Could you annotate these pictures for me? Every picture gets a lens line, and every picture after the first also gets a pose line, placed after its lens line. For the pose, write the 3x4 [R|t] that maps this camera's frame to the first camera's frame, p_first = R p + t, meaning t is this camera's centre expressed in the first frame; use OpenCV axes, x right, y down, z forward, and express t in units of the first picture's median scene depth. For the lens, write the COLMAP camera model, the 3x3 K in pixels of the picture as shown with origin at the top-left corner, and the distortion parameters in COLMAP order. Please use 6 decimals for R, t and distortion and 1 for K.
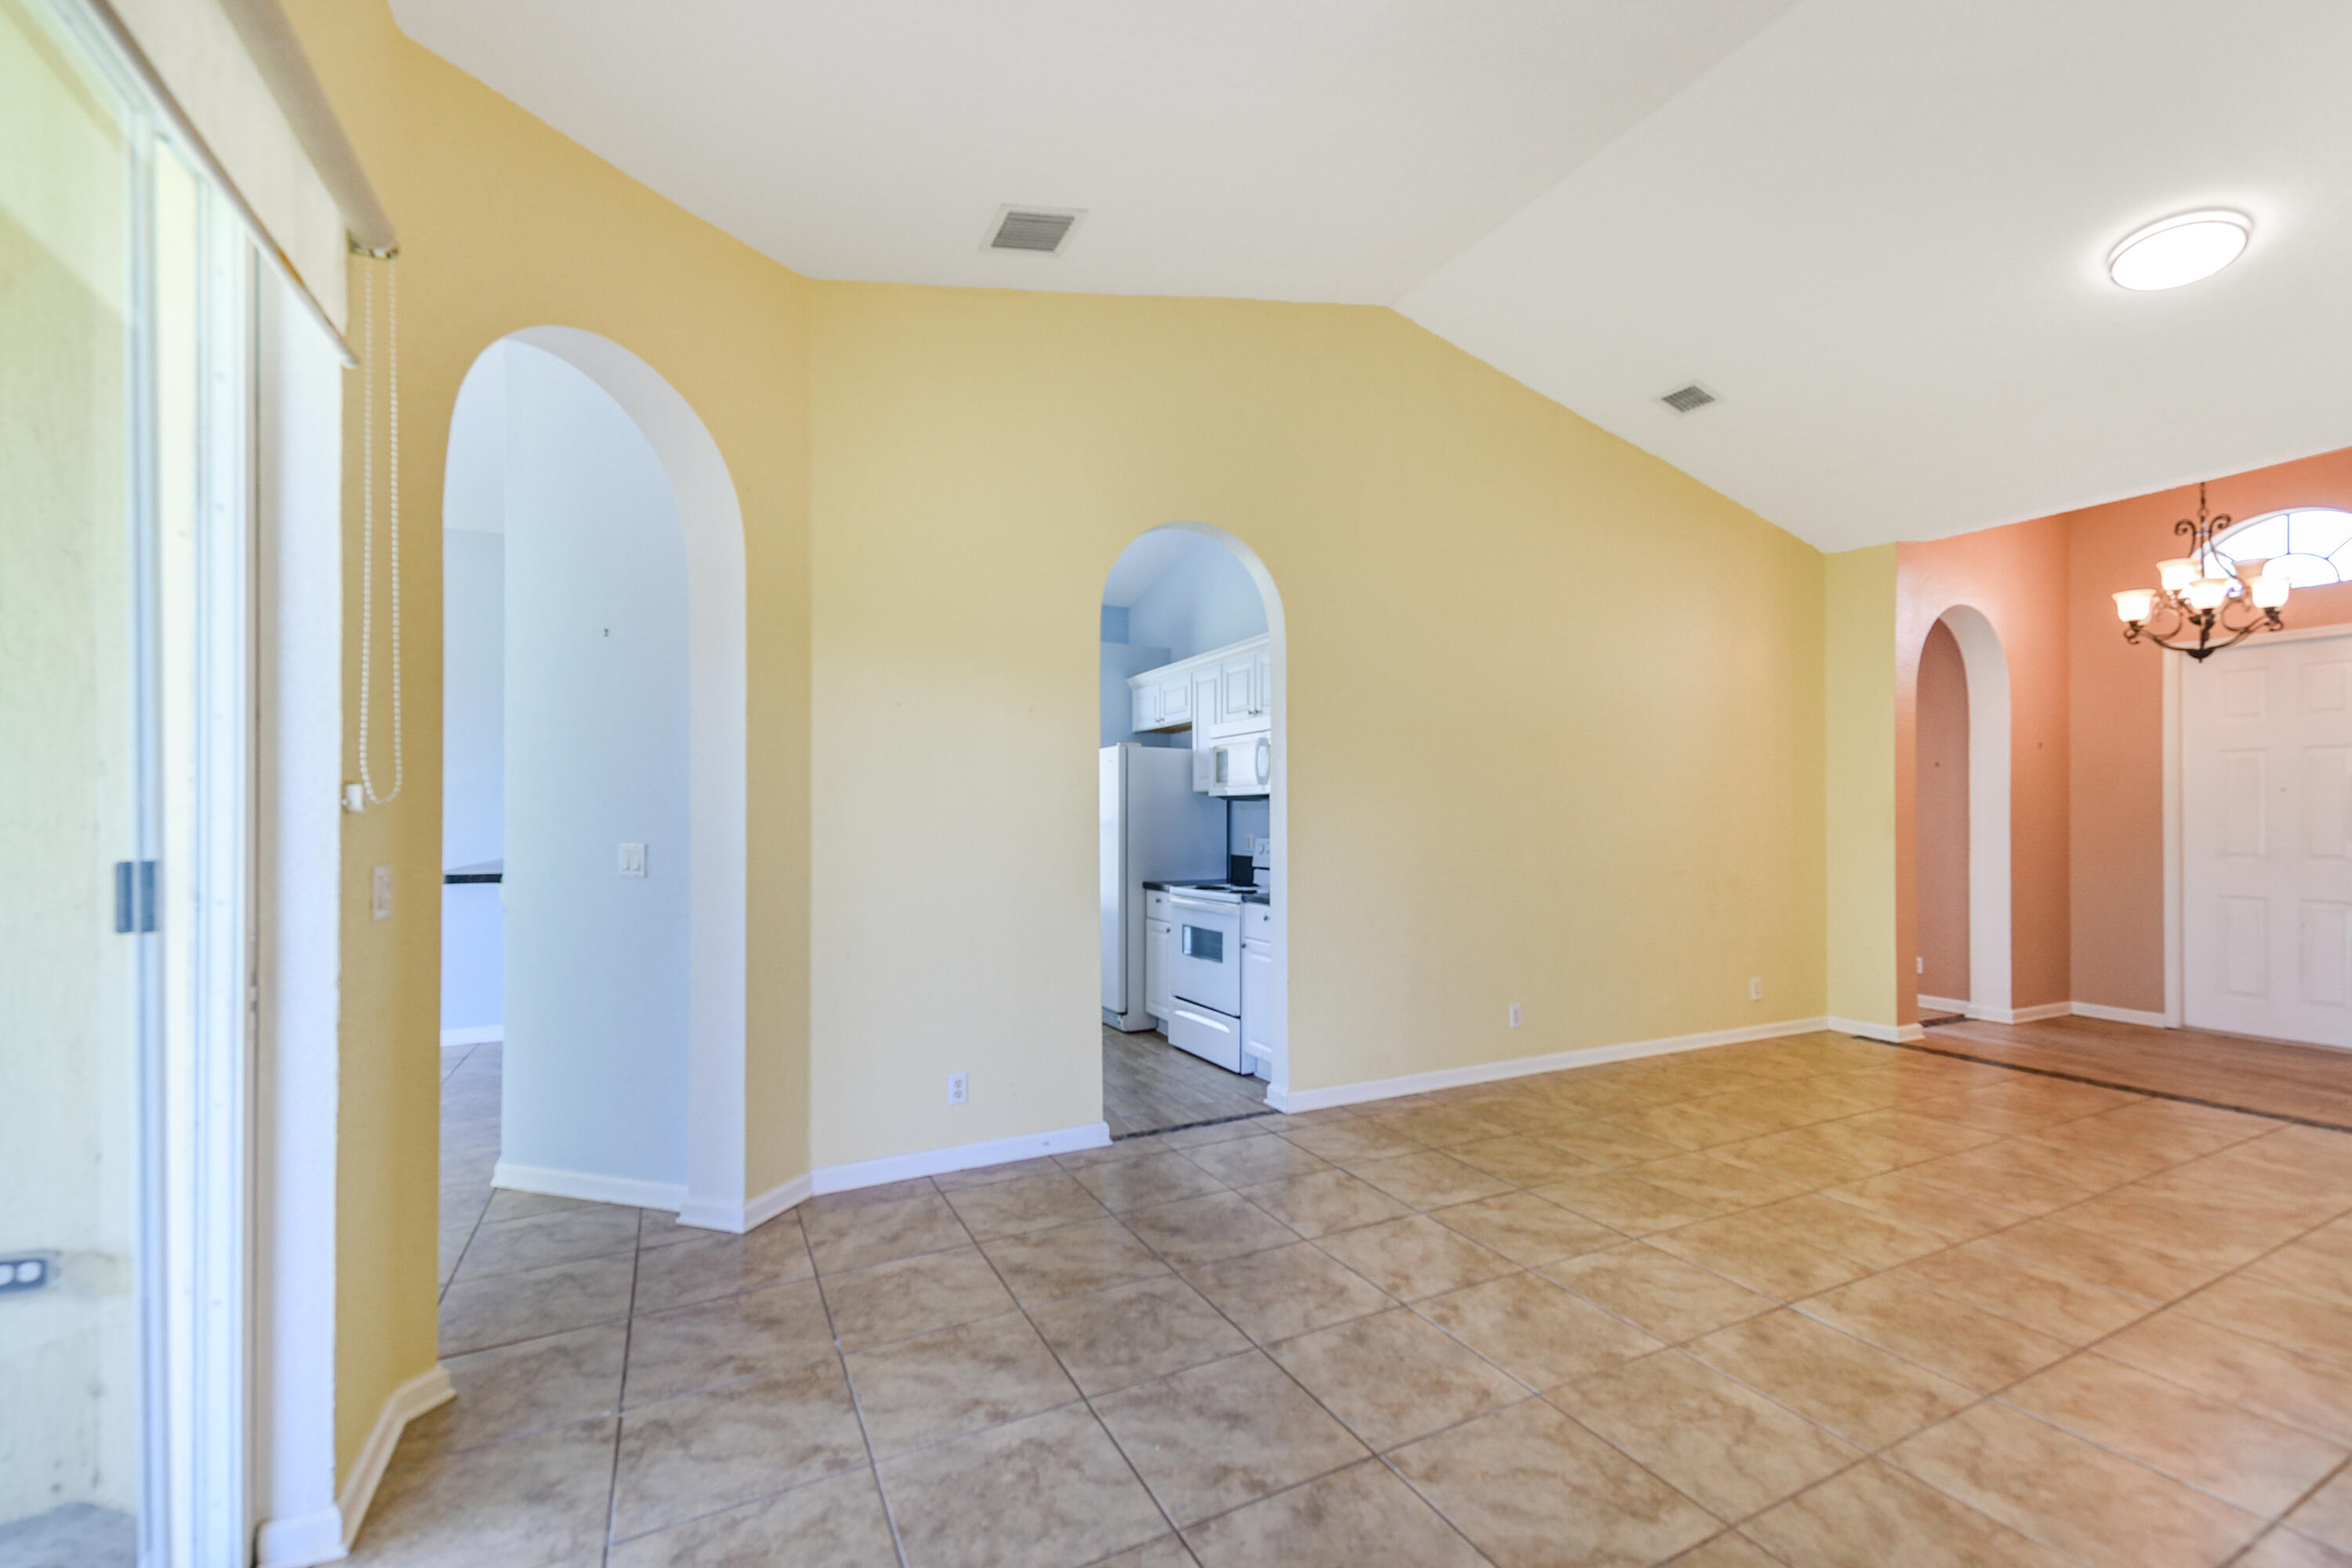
lens RADIAL K [[979.8, 0, 1192.8], [0, 979.8, 809.2], [0, 0, 1]] dist [0.019927, -0.000333]
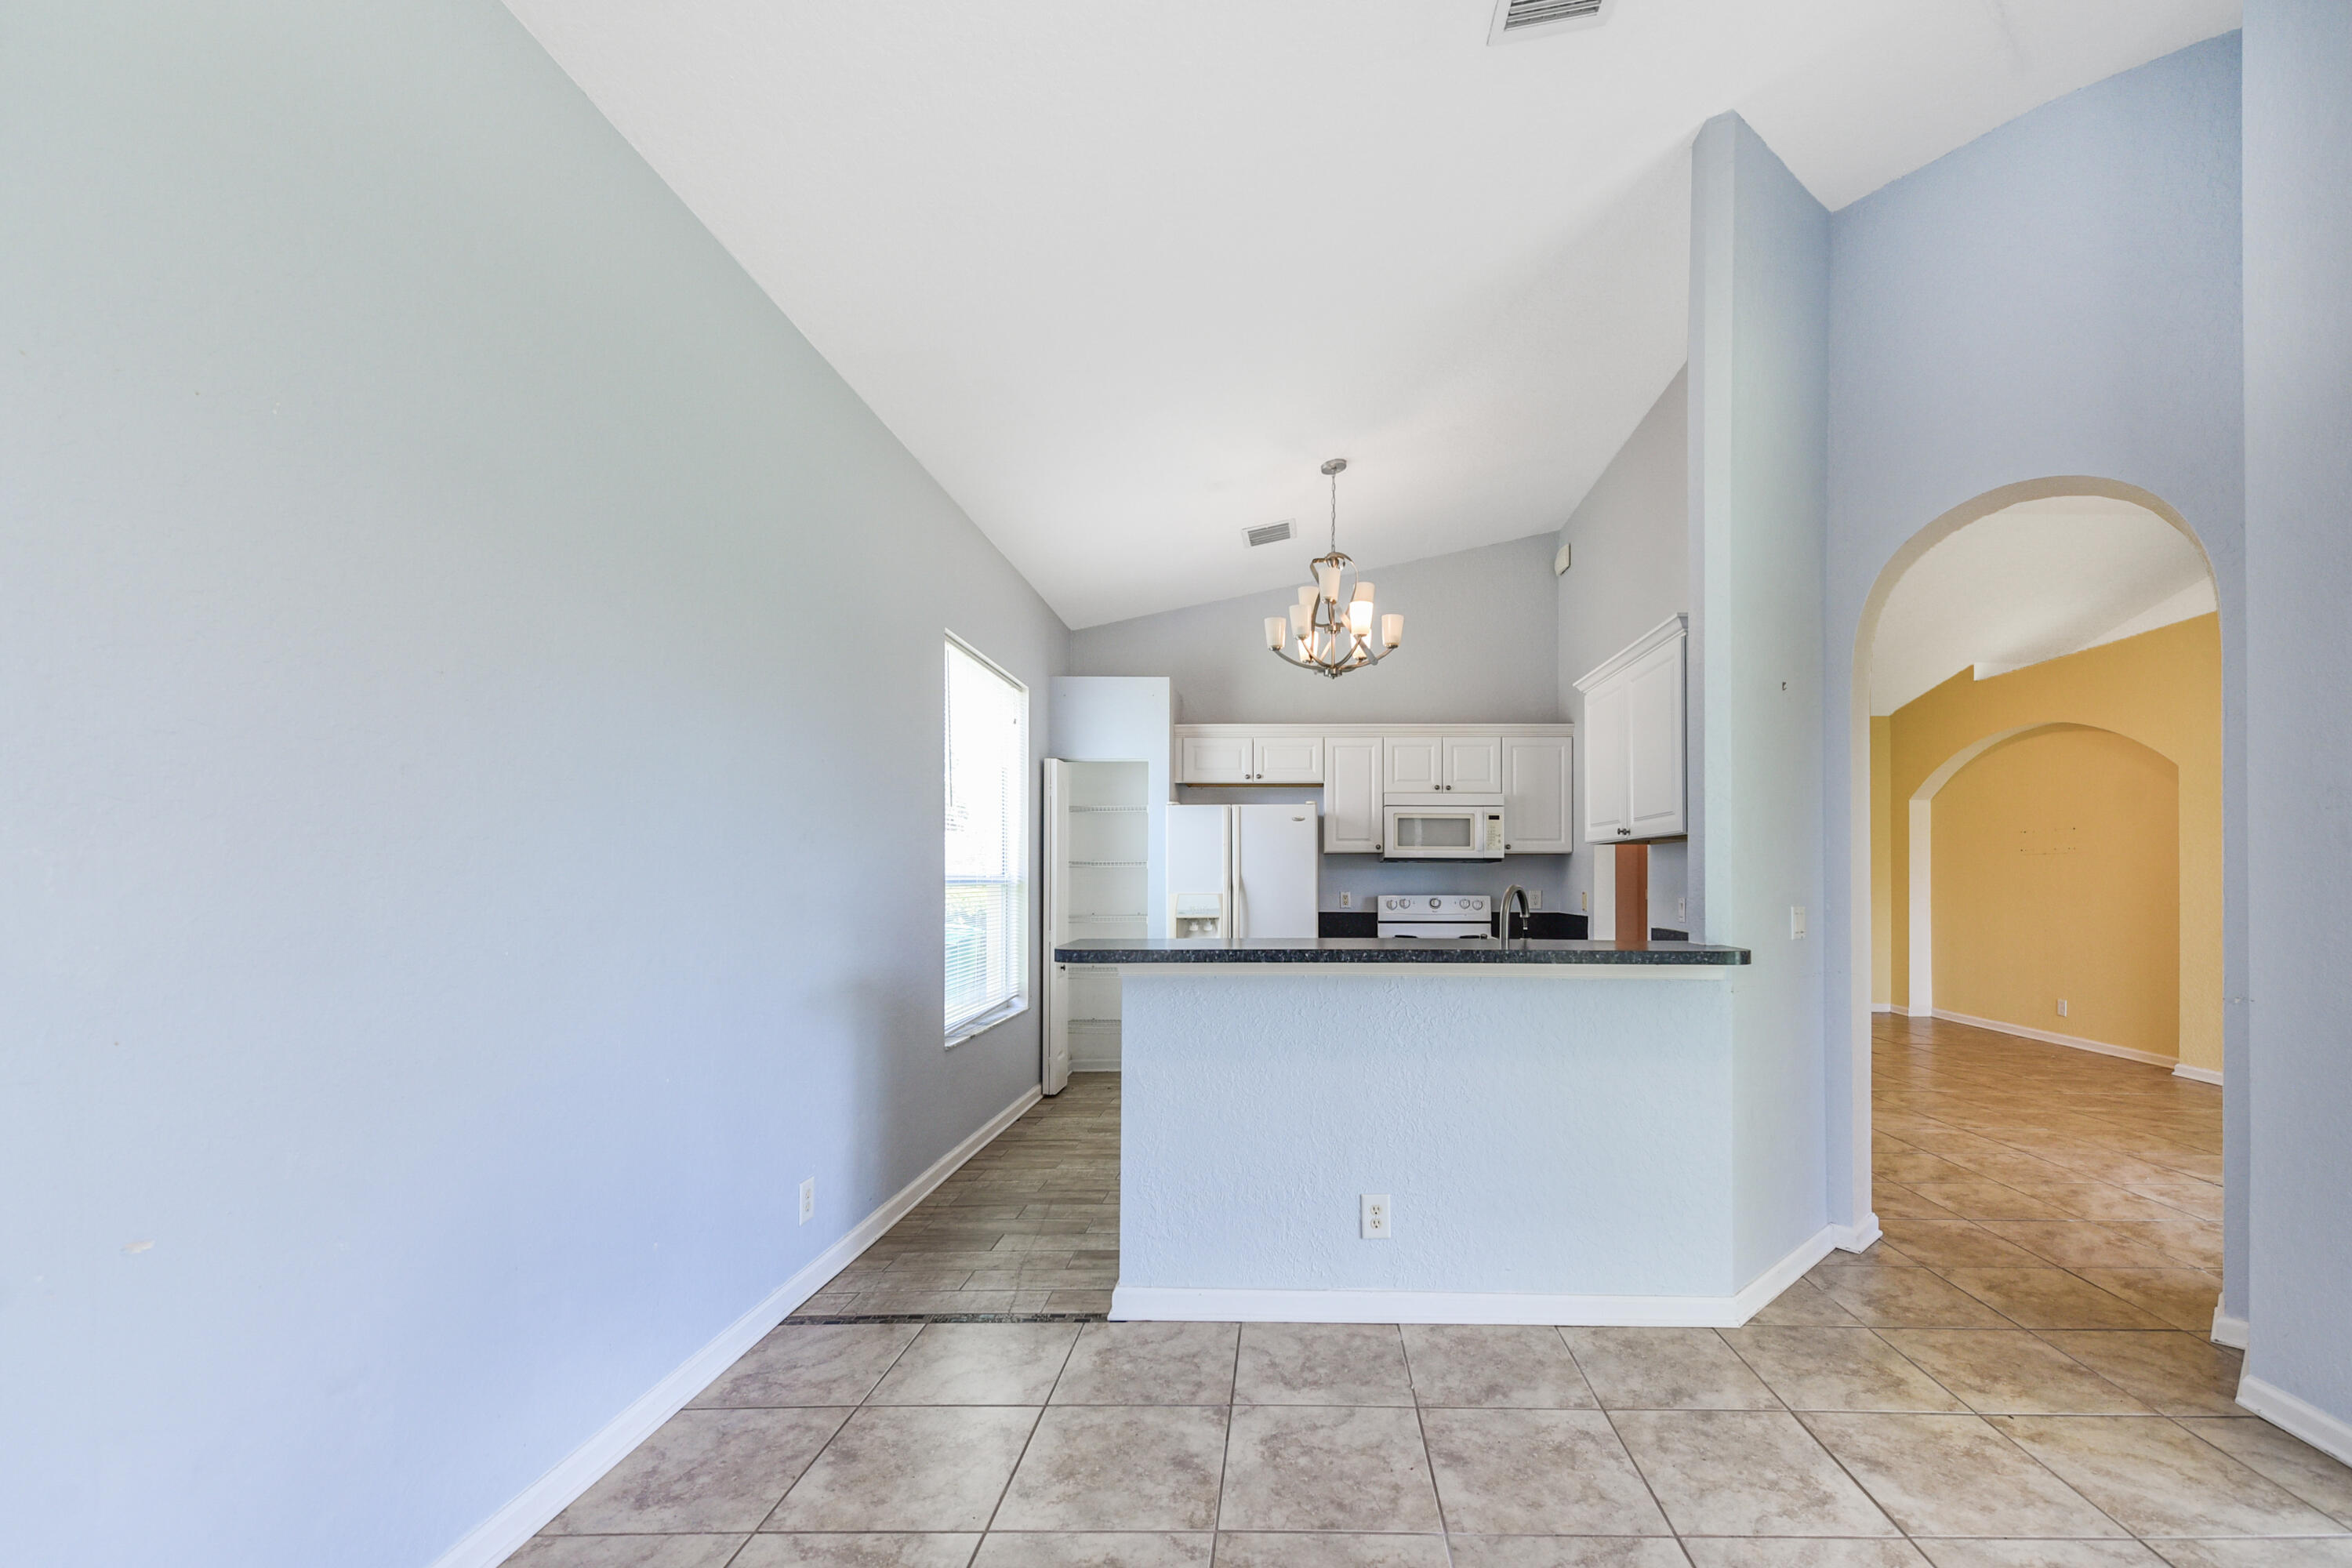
lens RADIAL K [[973.1, 0, 1277.6], [0, 973.1, 862.3], [0, 0, 1]] dist [0.033895, -0.019591]
pose [[0.477930, 0.009854, 0.878342, -1.570386], [-0.007809, 0.999945, -0.006970, 0.001184], [-0.878363, -0.003528, 0.477981, 0.920402]]
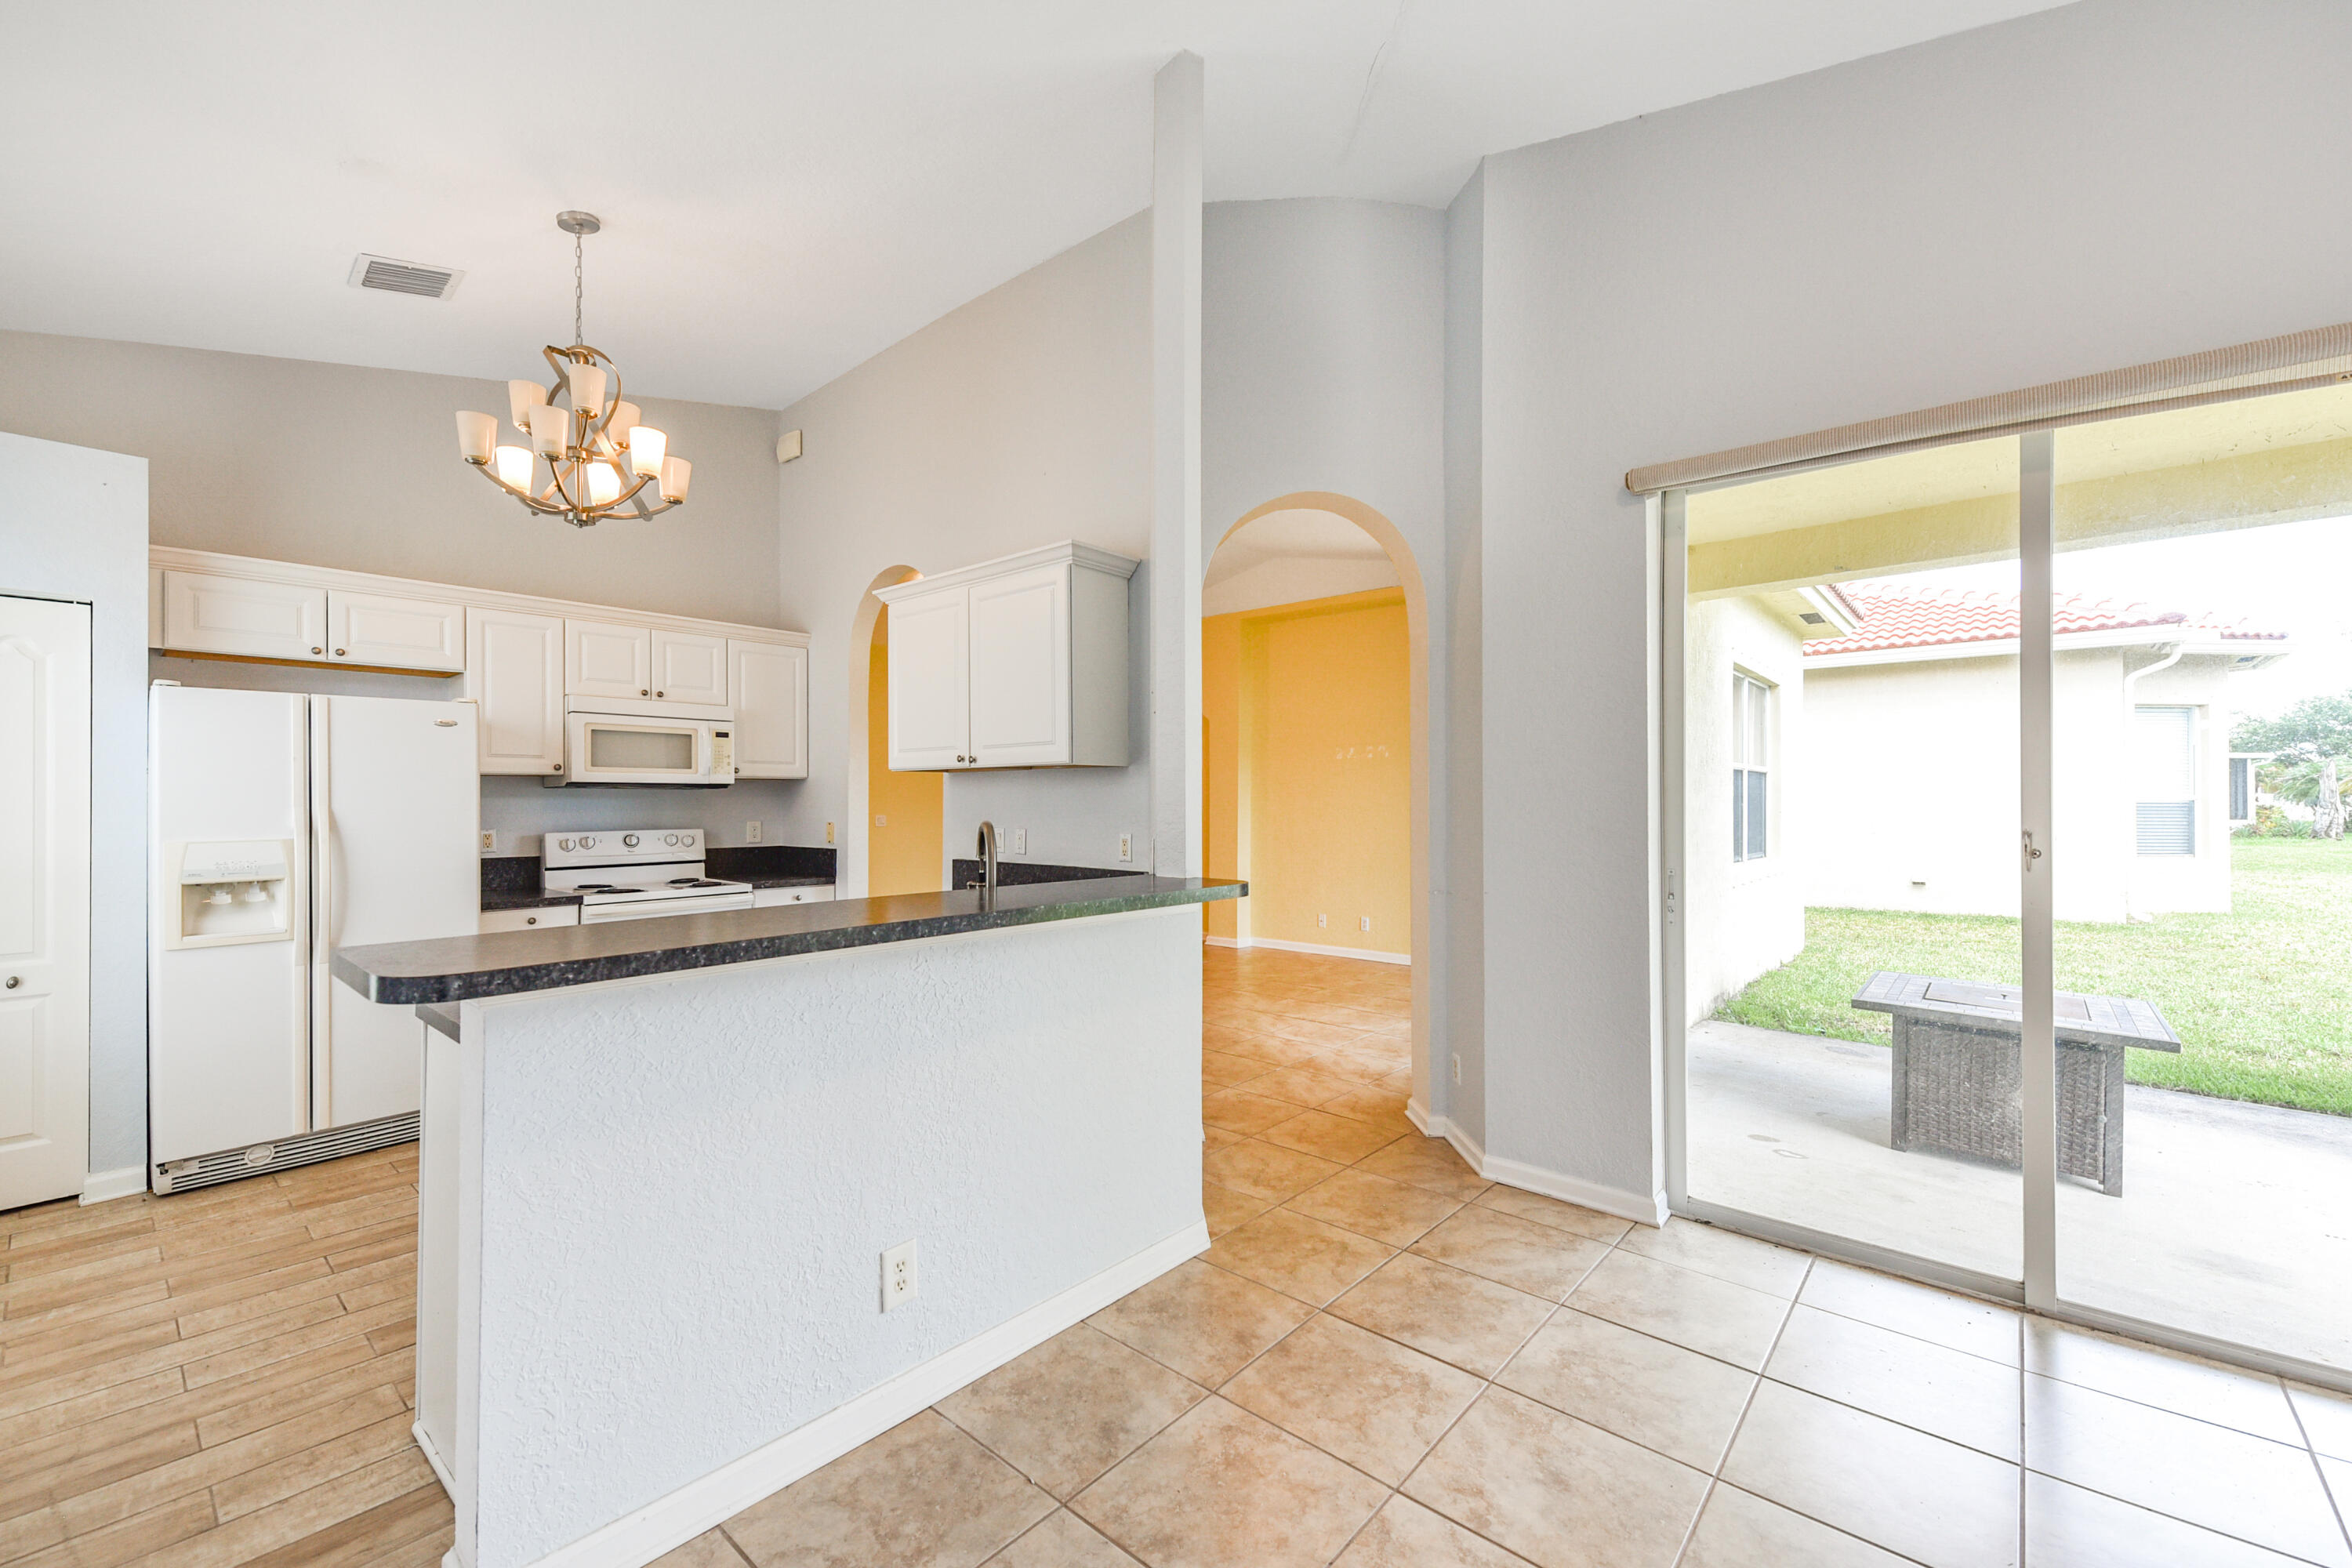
lens RADIAL K [[959.7, 0, 1168.9], [0, 959.7, 792.3], [0, 0, 1]] dist [0.030293, -0.011495]
pose [[-0.355108, 0.002530, 0.934822, -1.431175], [-0.007718, 0.999954, -0.005638, -0.005774], [-0.934793, -0.009217, -0.355073, 1.294603]]
